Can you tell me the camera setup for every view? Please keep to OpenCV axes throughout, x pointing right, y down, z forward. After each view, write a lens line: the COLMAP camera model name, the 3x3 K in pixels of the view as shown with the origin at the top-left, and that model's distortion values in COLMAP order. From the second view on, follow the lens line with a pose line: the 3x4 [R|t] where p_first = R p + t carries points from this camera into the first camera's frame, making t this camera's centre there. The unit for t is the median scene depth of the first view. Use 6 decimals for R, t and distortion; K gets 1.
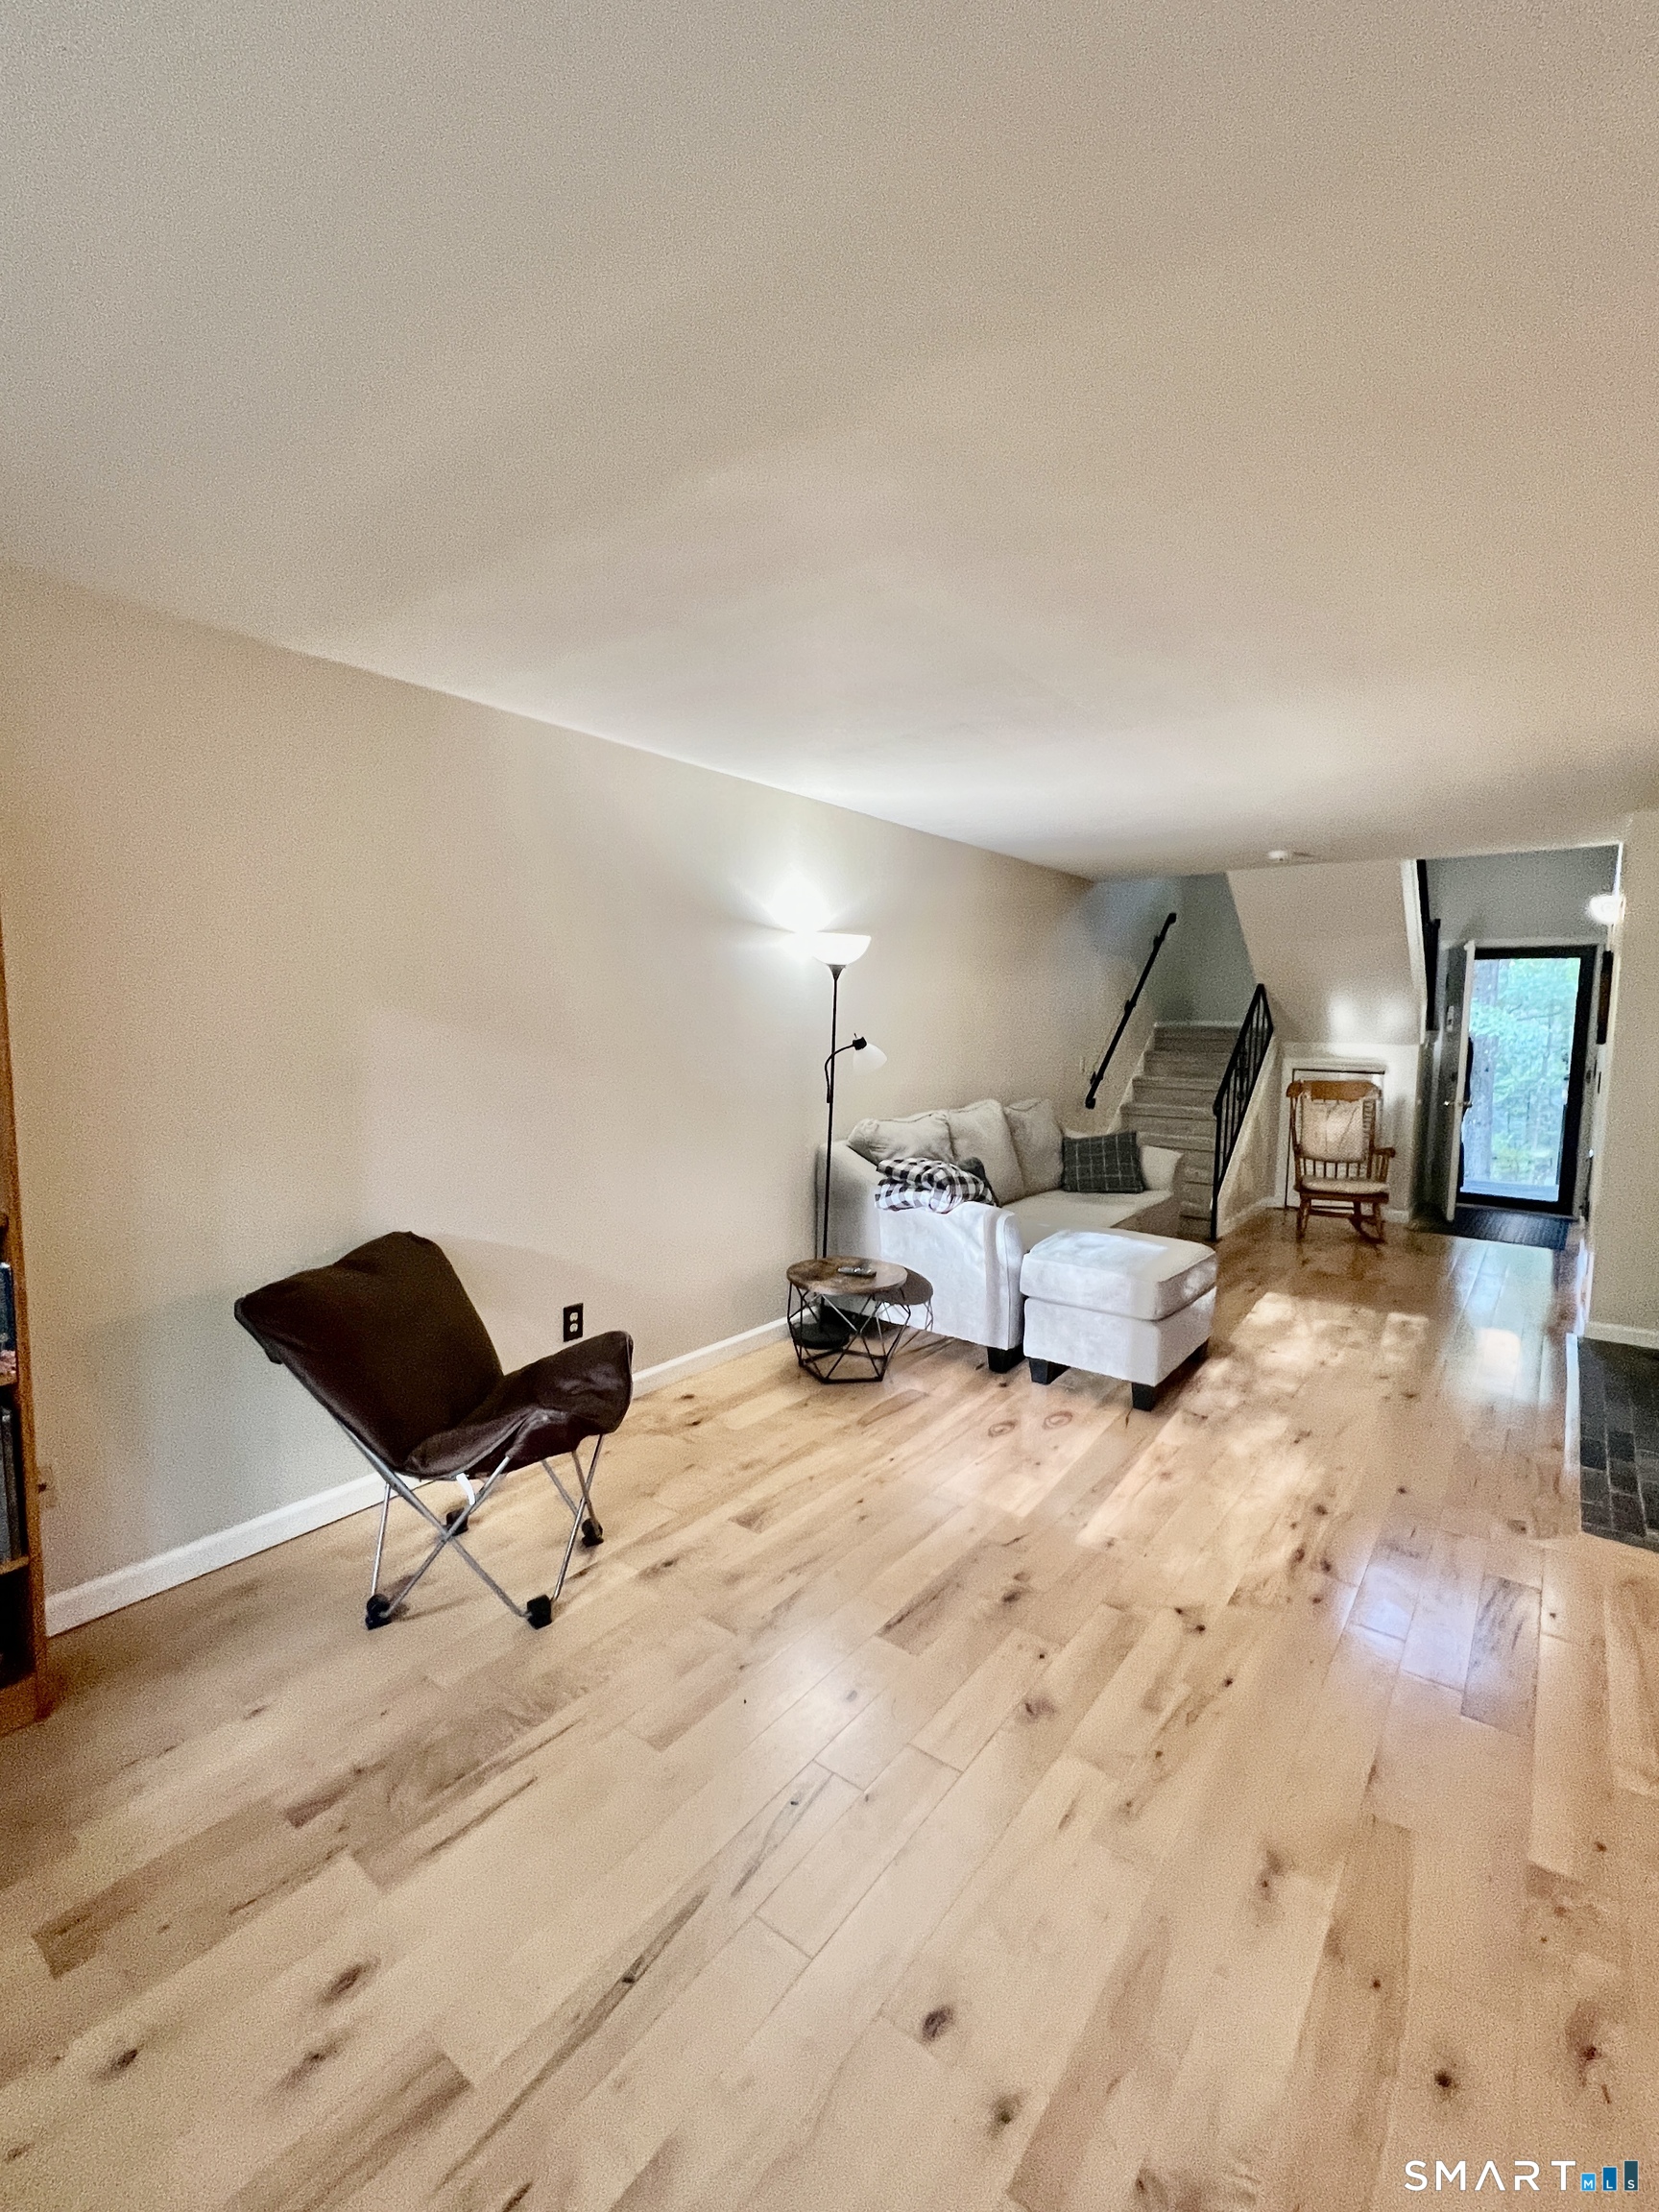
lens RADIAL K [[979.0, 0, 829.1], [0, 979.0, 1102.0], [0, 0, 1]] dist [-0.002061, 0.002401]
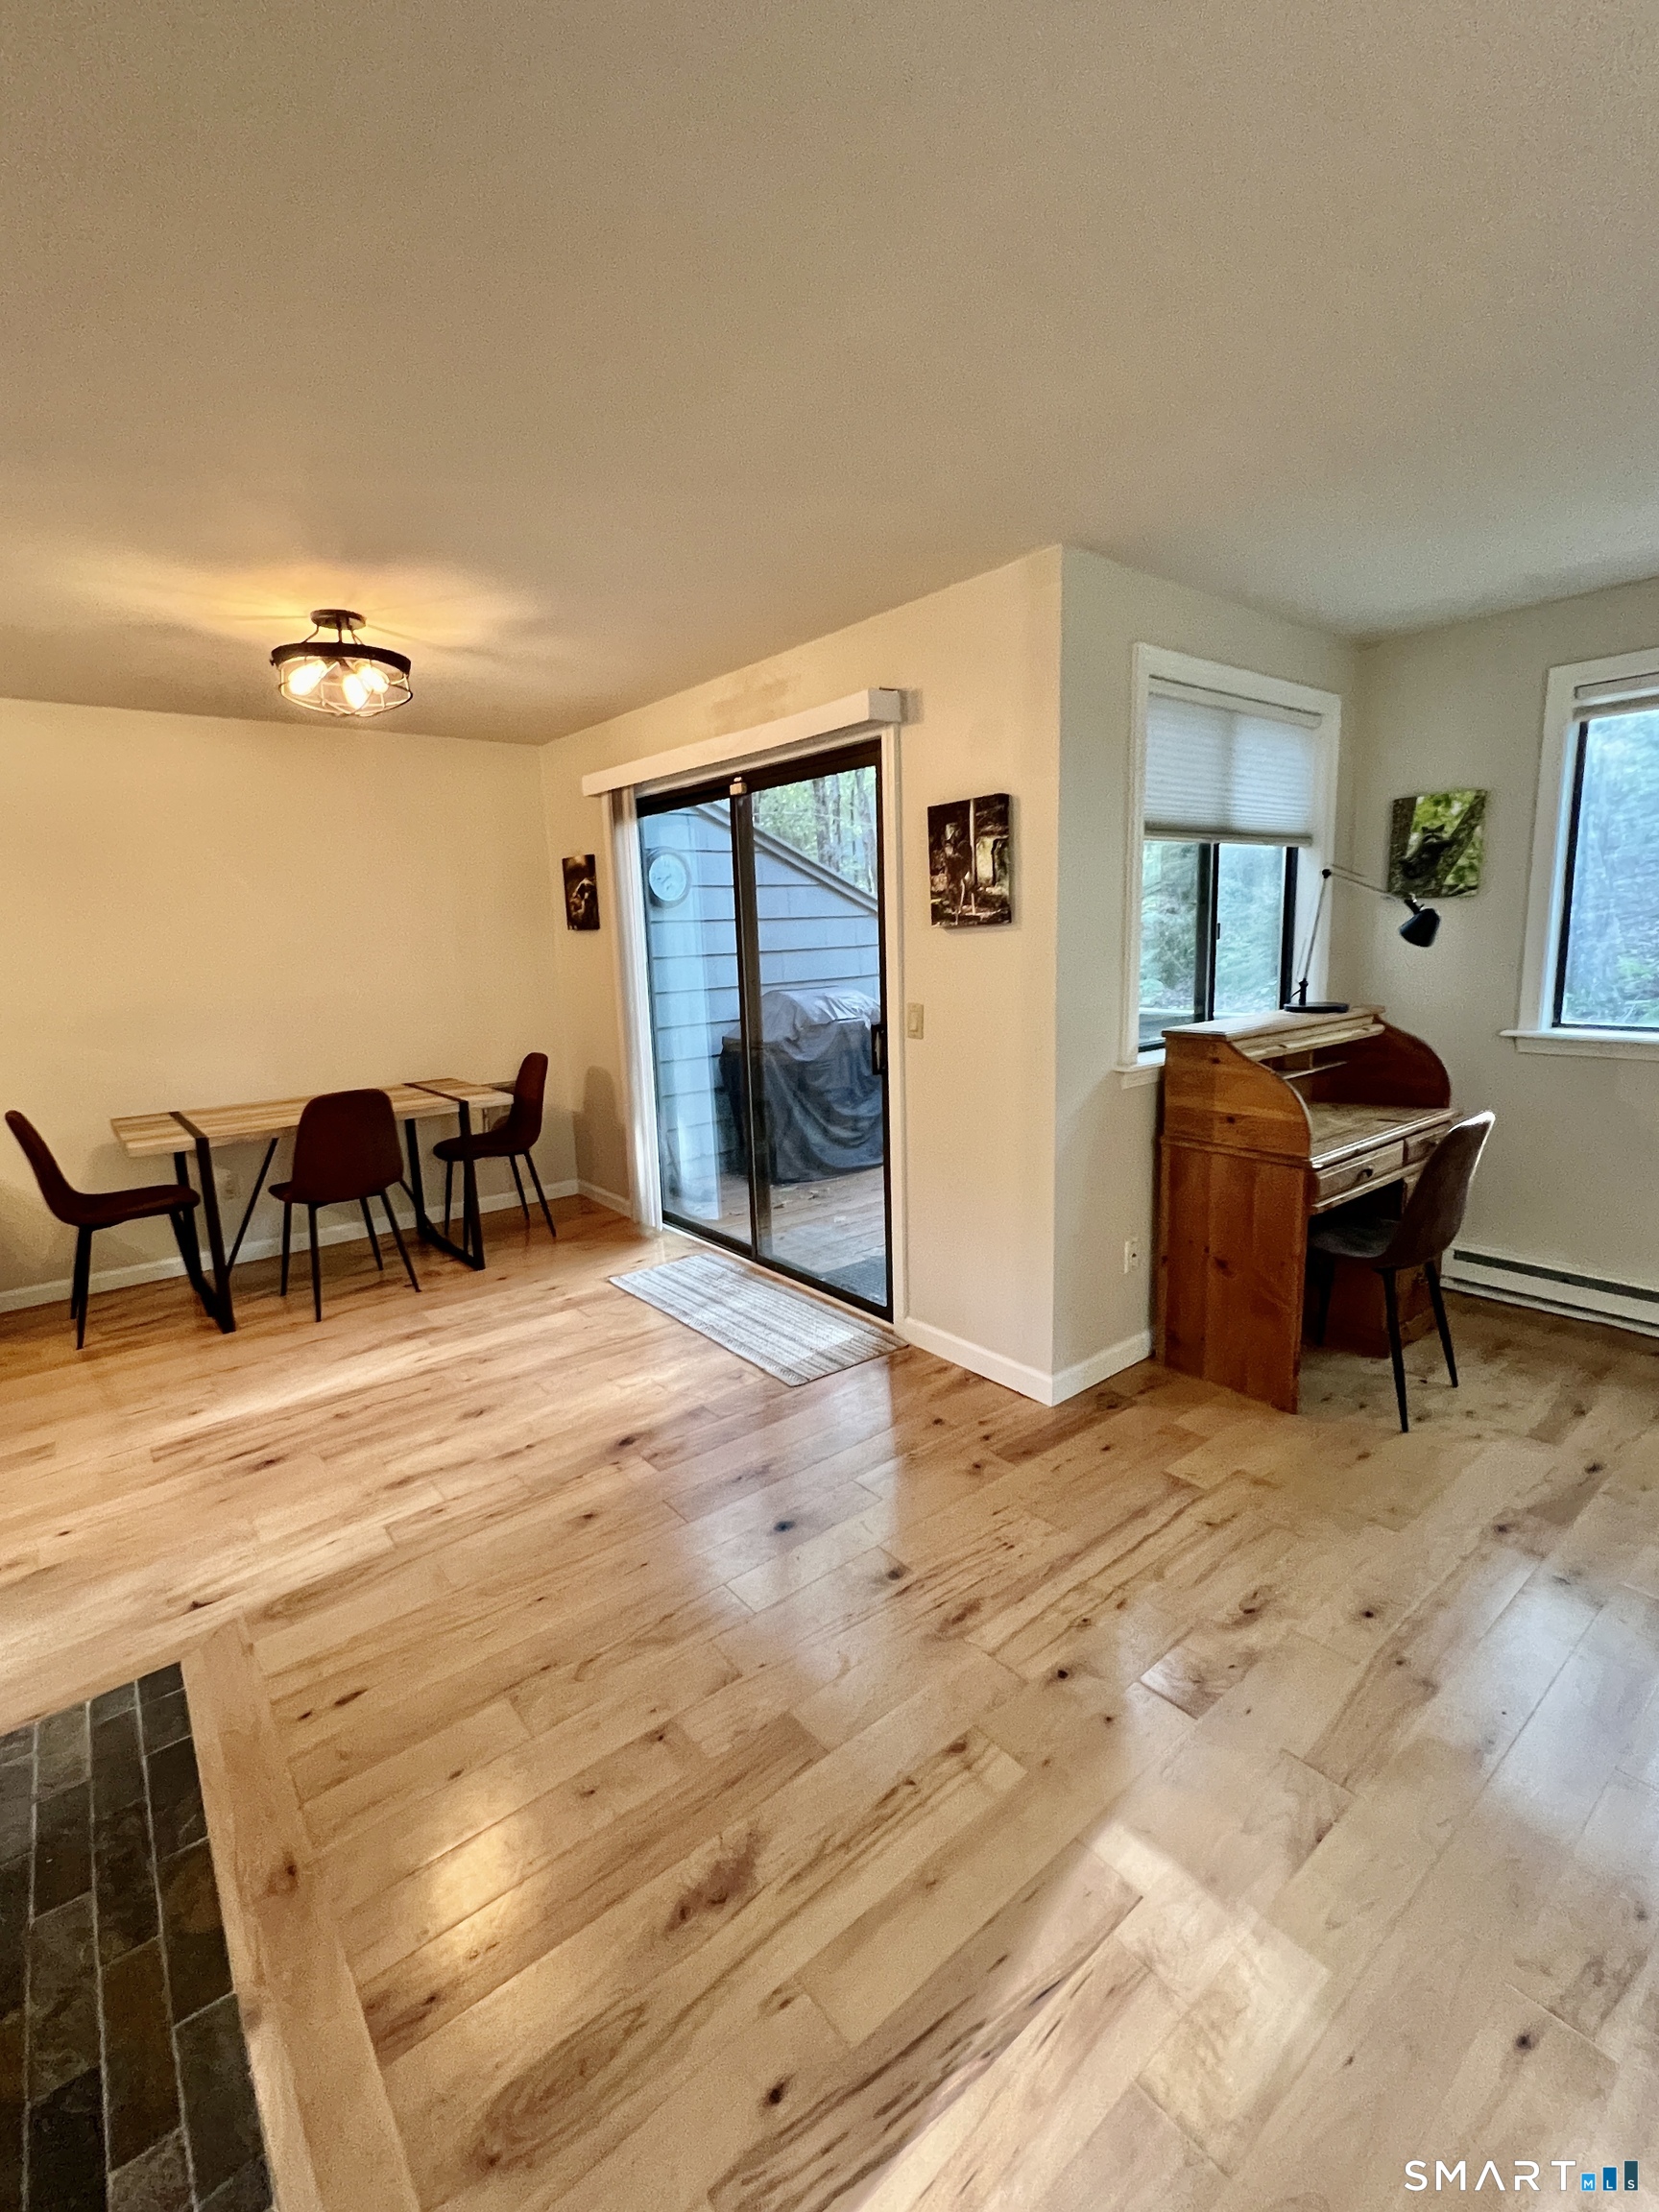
lens RADIAL K [[979.0, 0, 826.7], [0, 979.0, 1103.0], [0, 0, 1]] dist [-0.002061, 0.002401]
pose [[-0.969044, -0.020717, 0.246018, 0.650407], [0.047423, 0.962299, 0.267828, -0.111929], [-0.242291, 0.271204, -0.931527, 1.437501]]
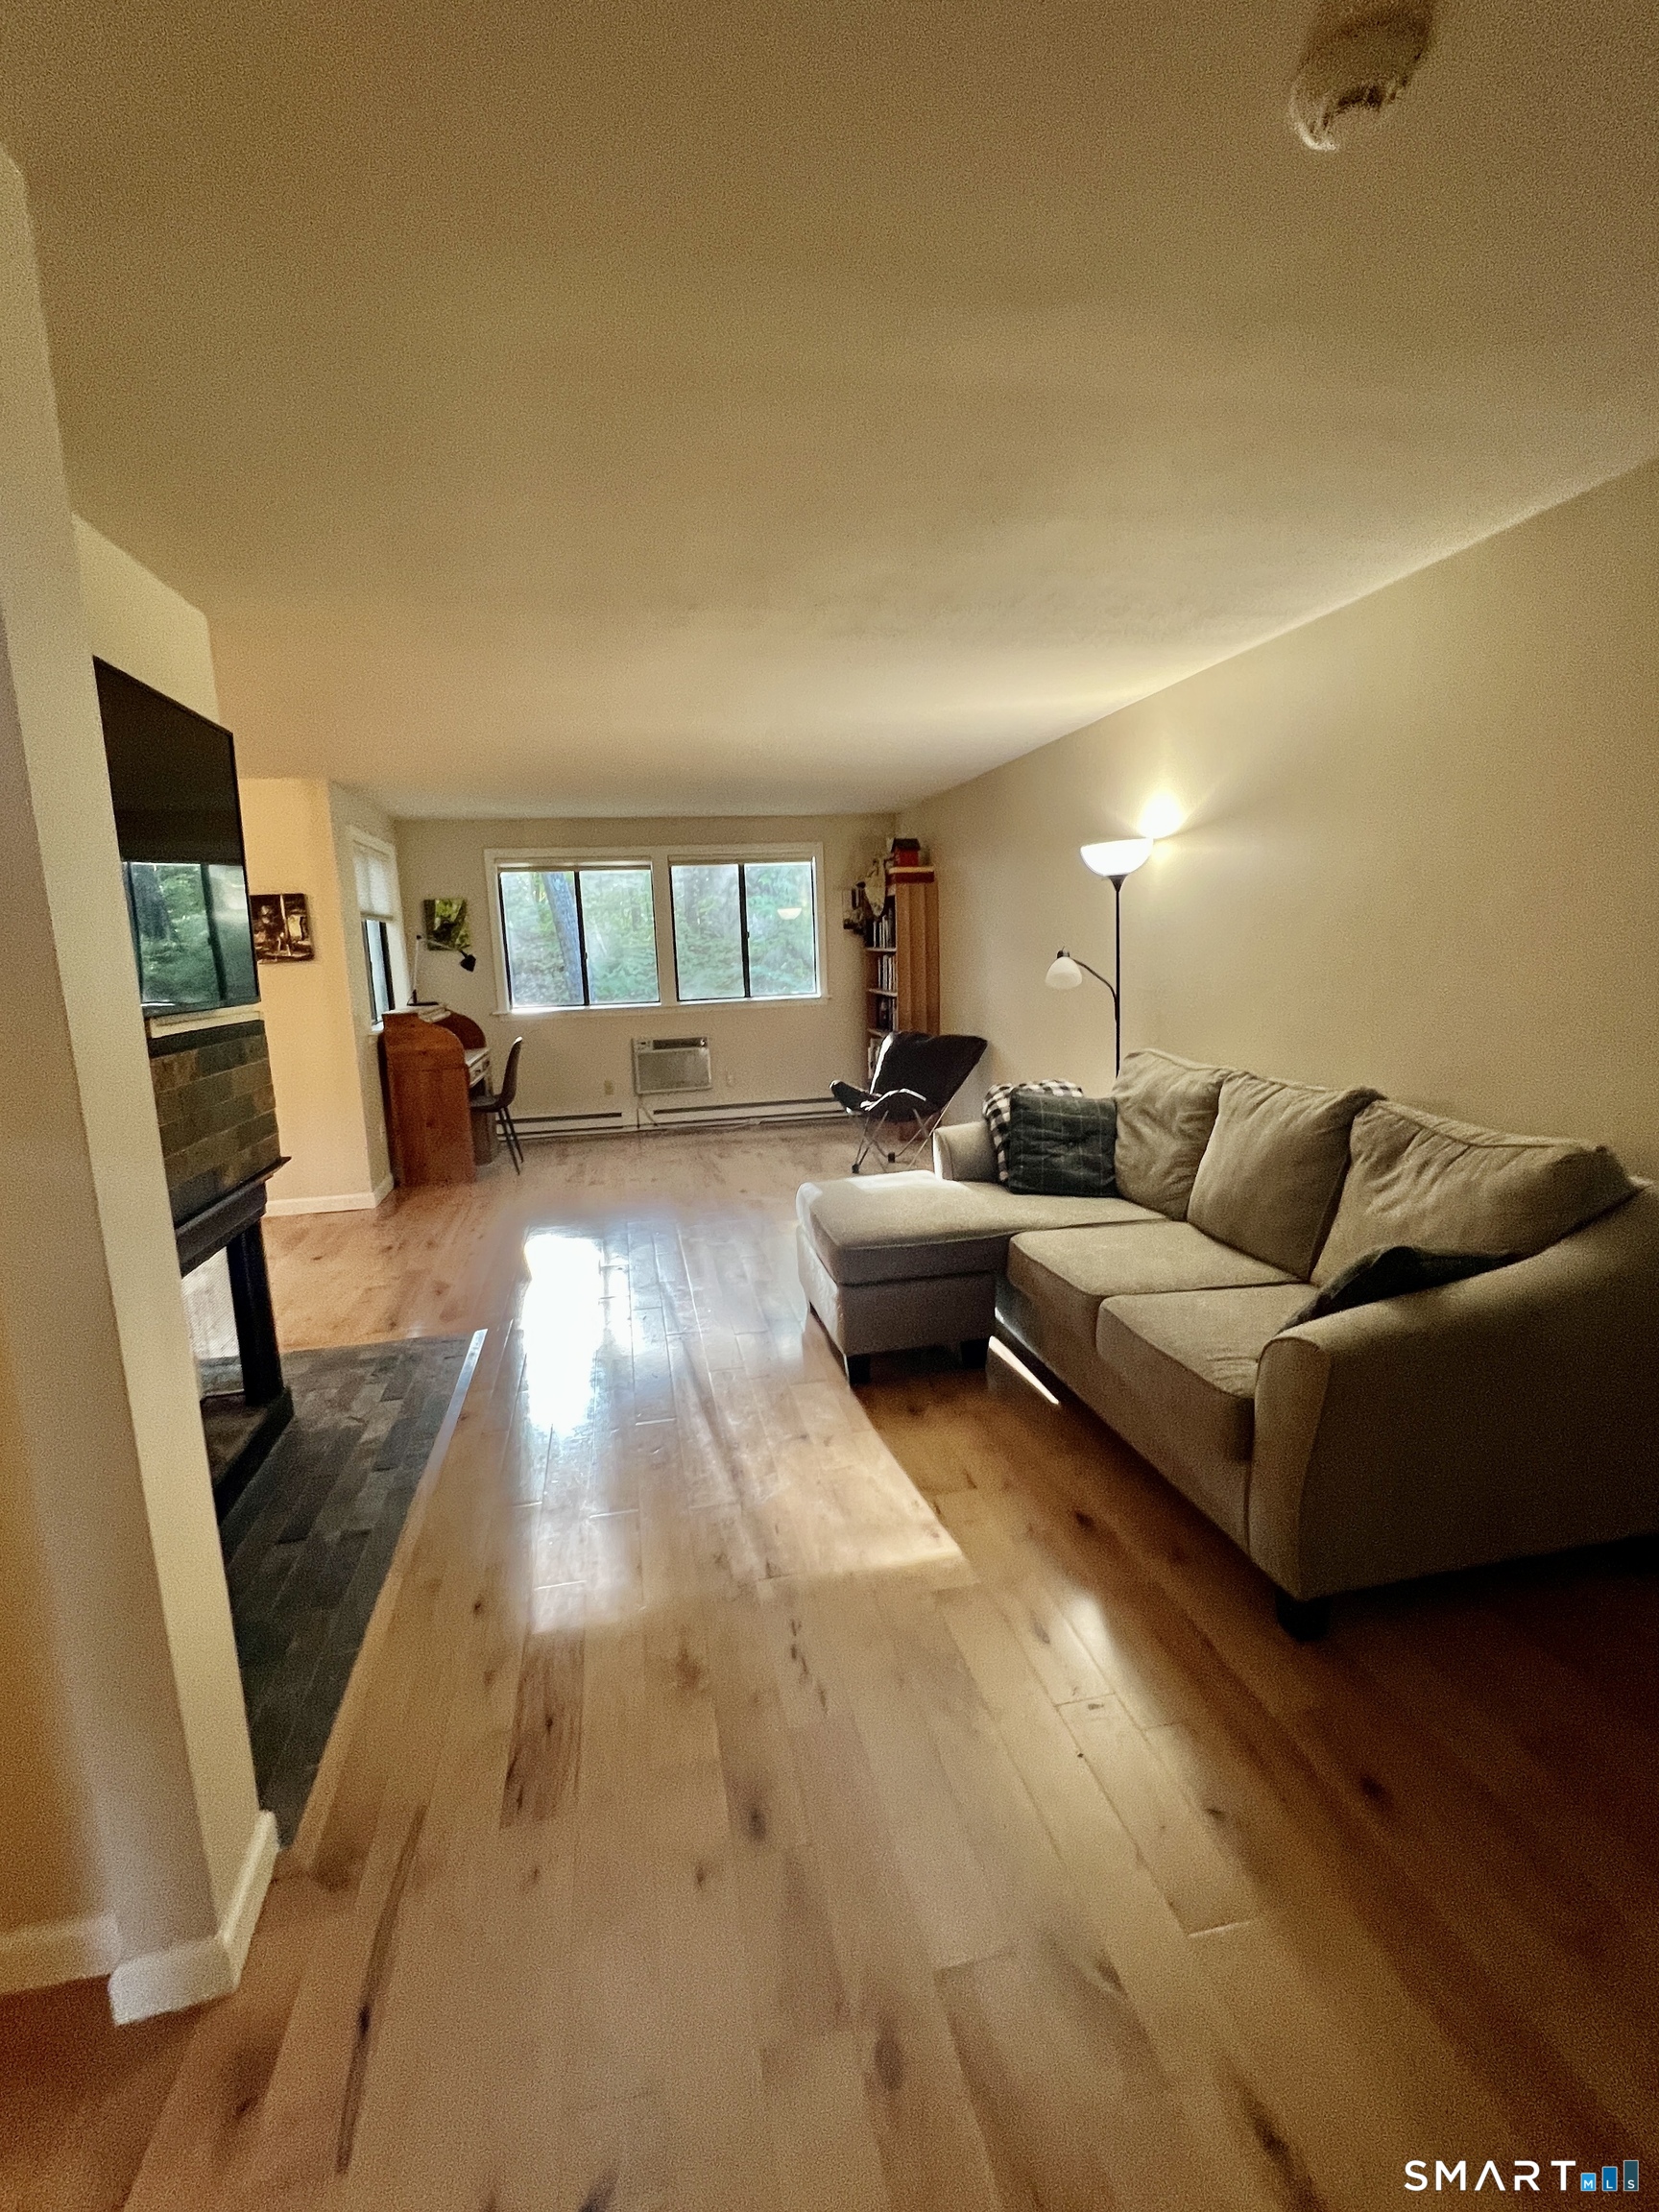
lens RADIAL K [[979.0, 0, 825.5], [0, 979.0, 1099.7], [0, 0, 1]] dist [-0.002061, 0.002401]
pose [[-0.652447, 0.132891, -0.746092, 1.759439], [-0.044097, 0.976180, 0.212435, -0.218094], [0.756550, 0.171503, -0.631045, 2.683148]]
